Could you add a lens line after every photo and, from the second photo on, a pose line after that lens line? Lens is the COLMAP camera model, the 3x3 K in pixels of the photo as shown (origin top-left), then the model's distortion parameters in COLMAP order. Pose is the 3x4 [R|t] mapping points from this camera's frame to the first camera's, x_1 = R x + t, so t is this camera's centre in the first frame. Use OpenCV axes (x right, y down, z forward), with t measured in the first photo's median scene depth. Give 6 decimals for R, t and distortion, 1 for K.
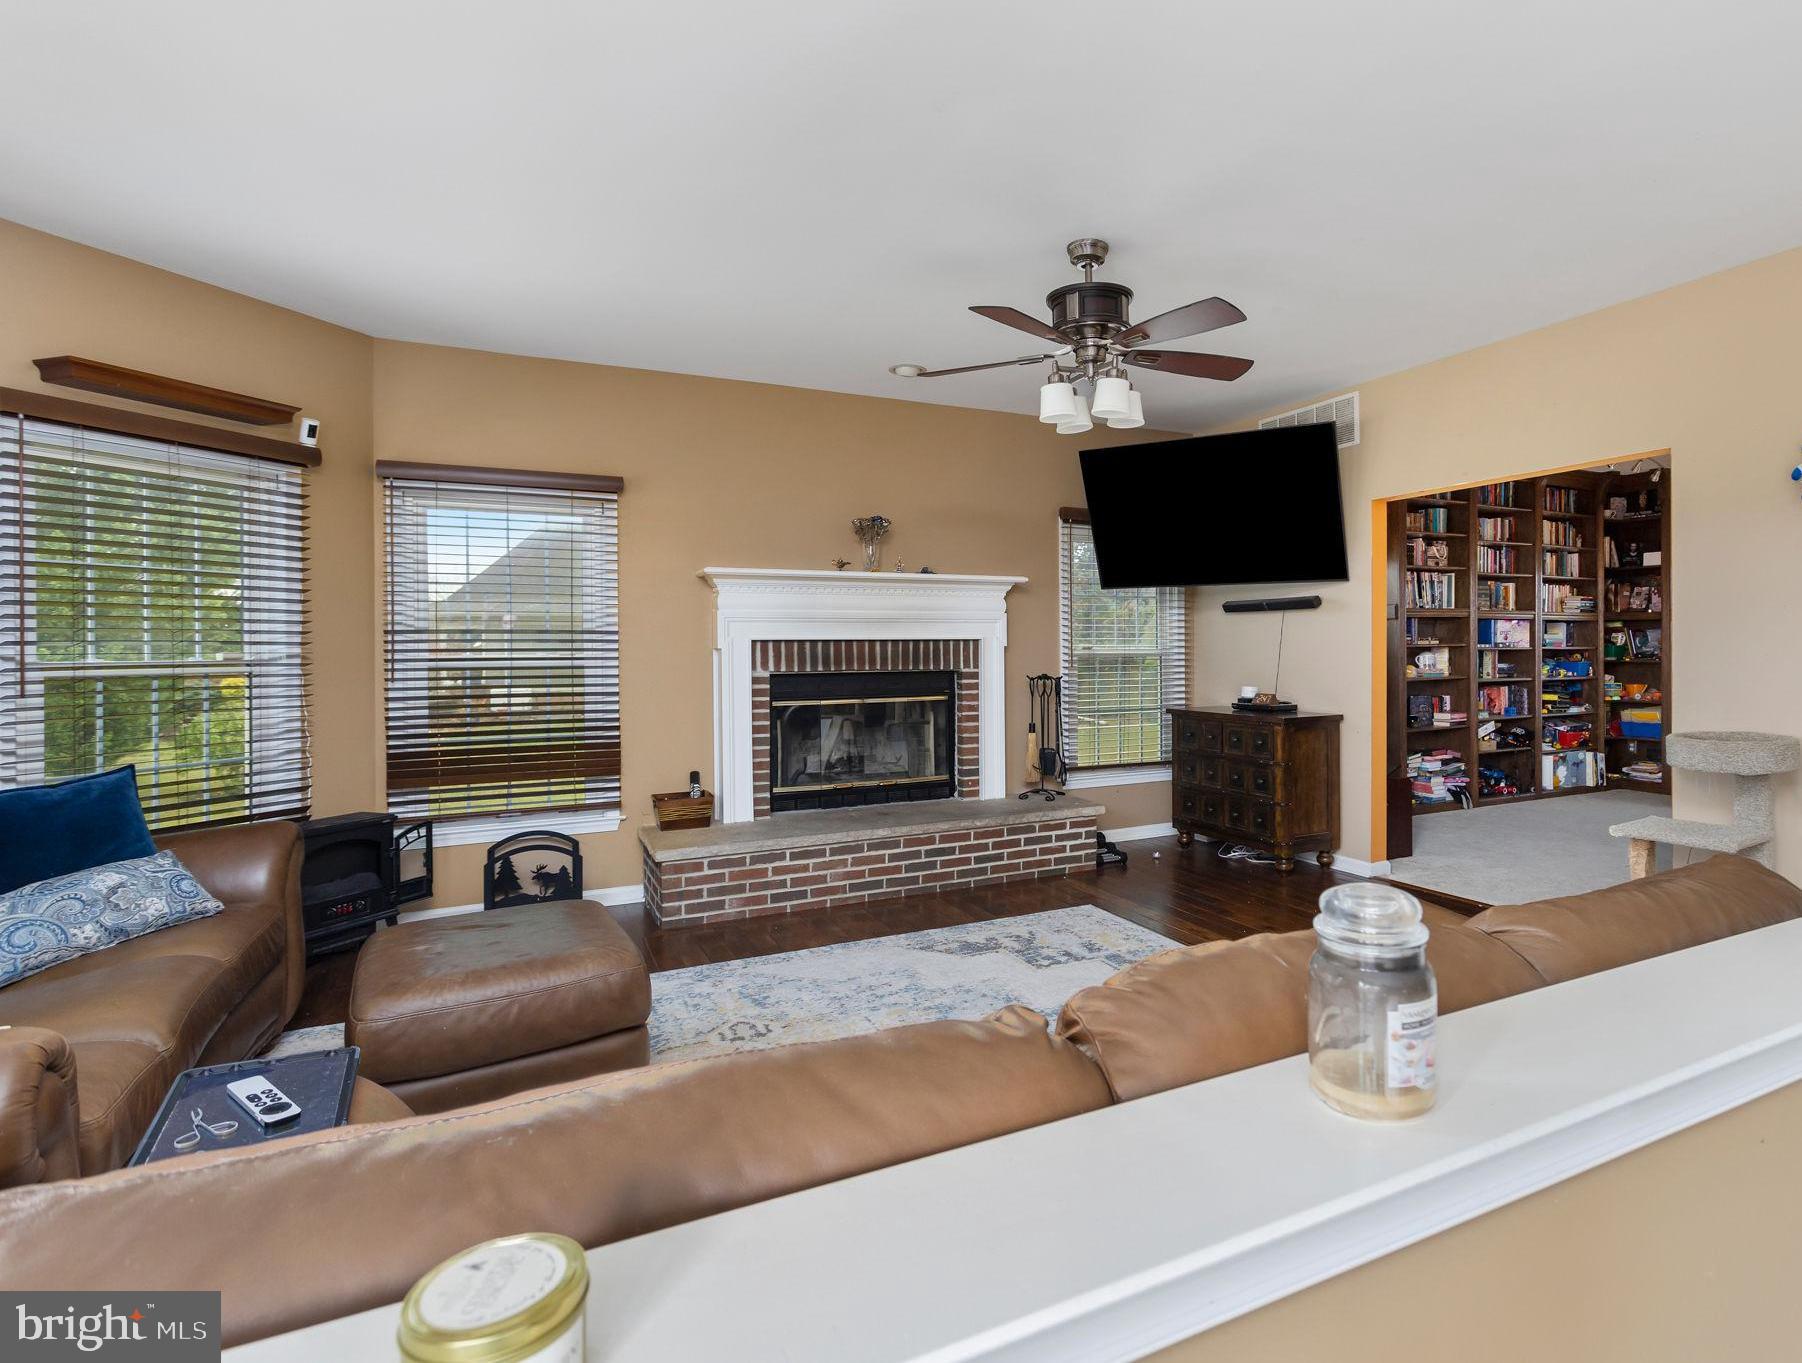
lens RADIAL K [[858.4, 0, 901.3], [0, 858.4, 668.0], [0, 0, 1]] dist [-0.001502, -0.000015]
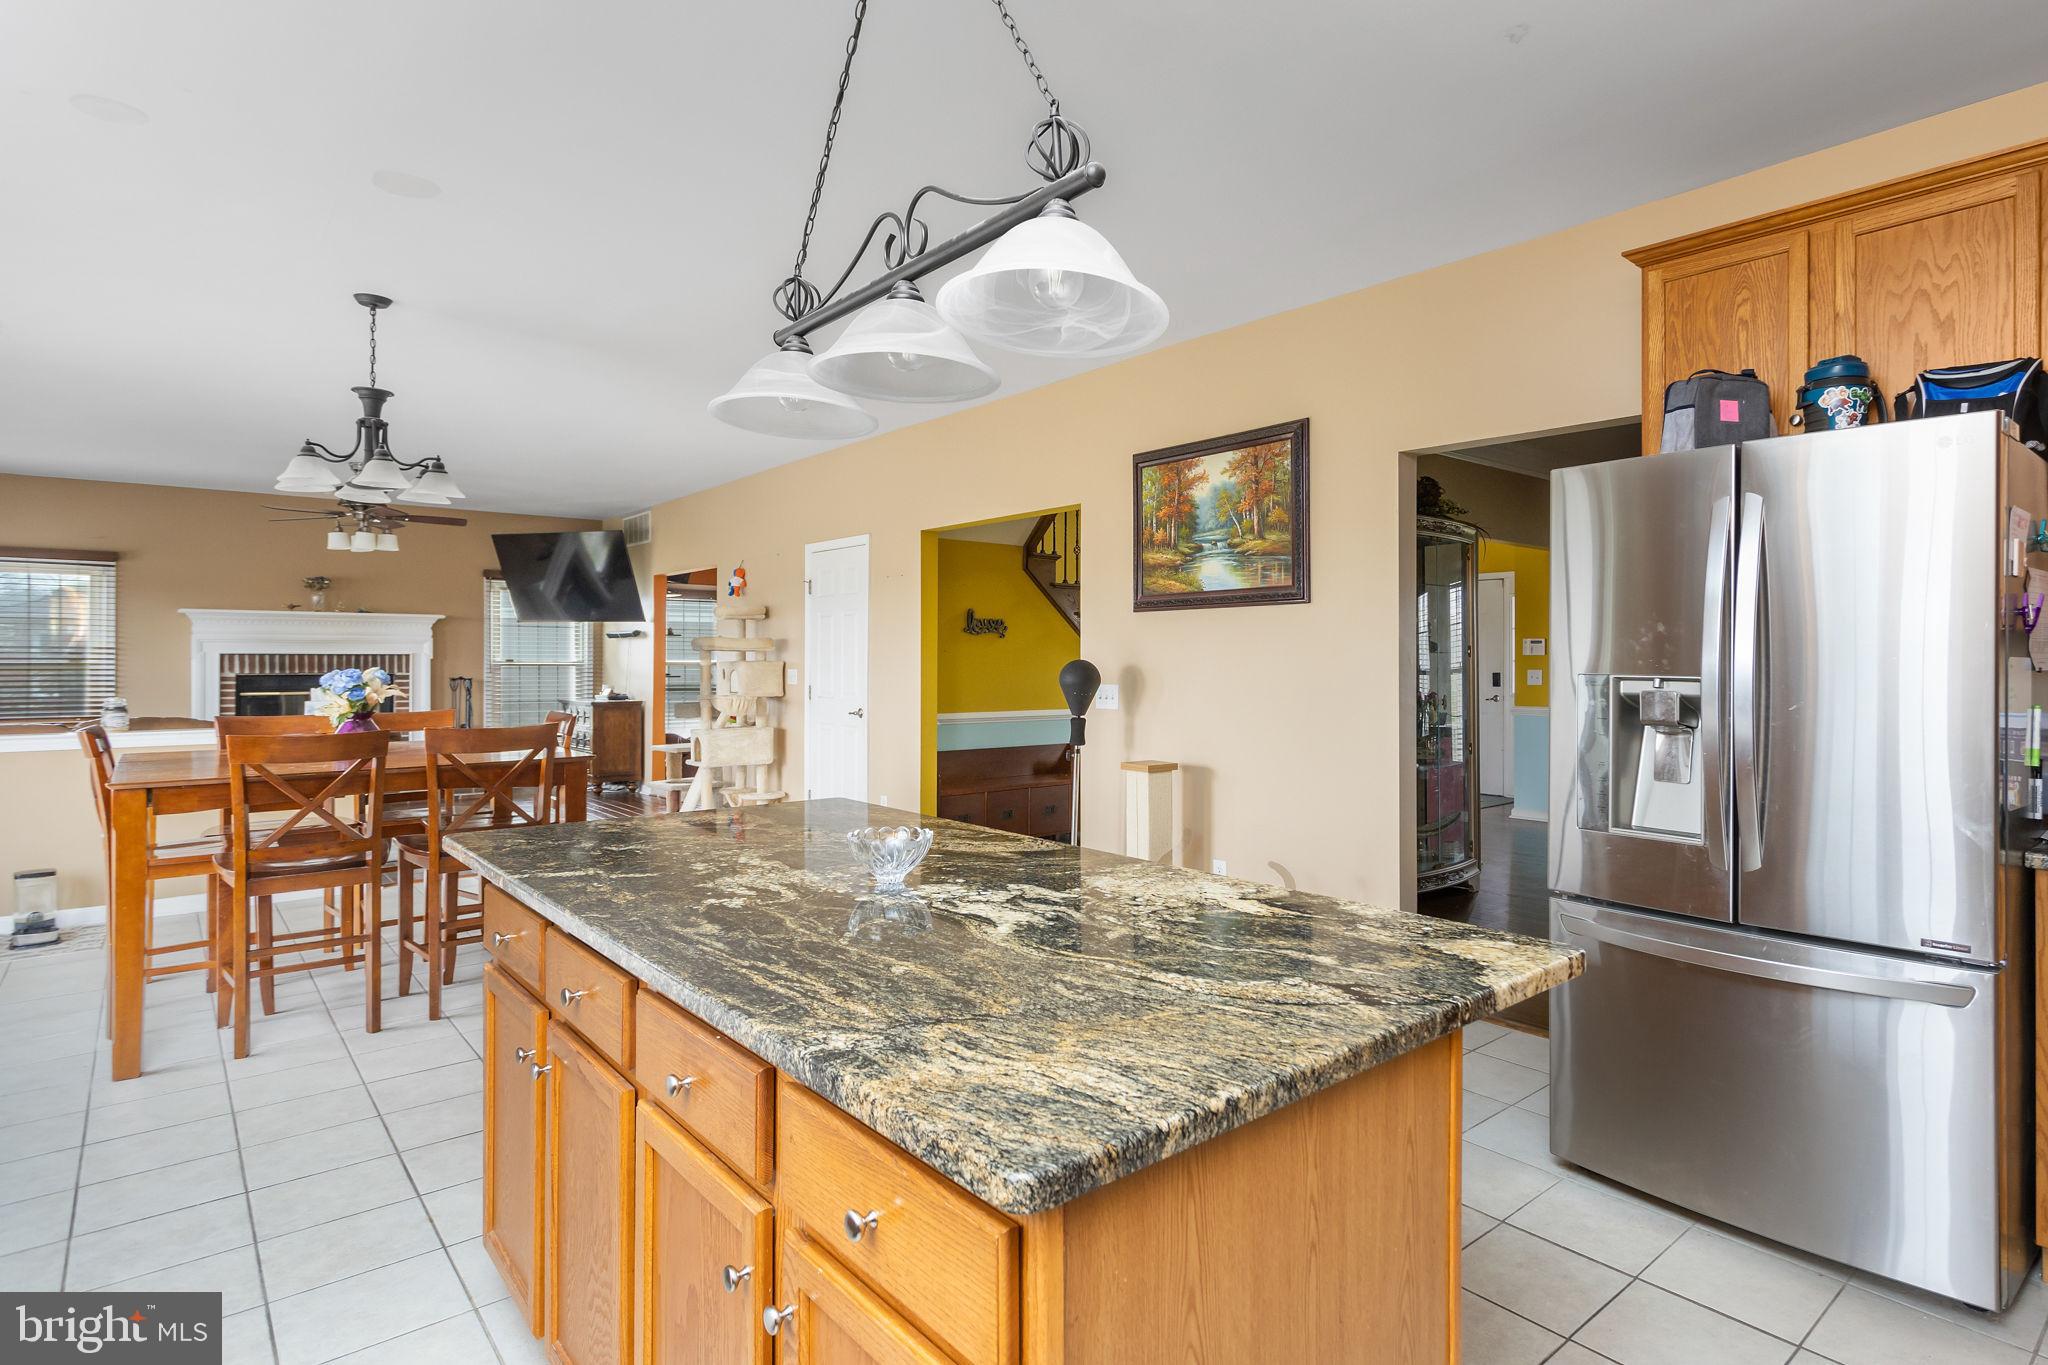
lens RADIAL K [[1042.7, 0, 1024.2], [0, 1042.7, 675.7], [0, 0, 1]] dist [0.003067, 0.000734]
pose [[0.964069, 0.002823, 0.265638, 0.731891], [-0.000978, 0.999974, -0.007074, 0.020065], [-0.265651, 0.006560, 0.964047, -1.237559]]
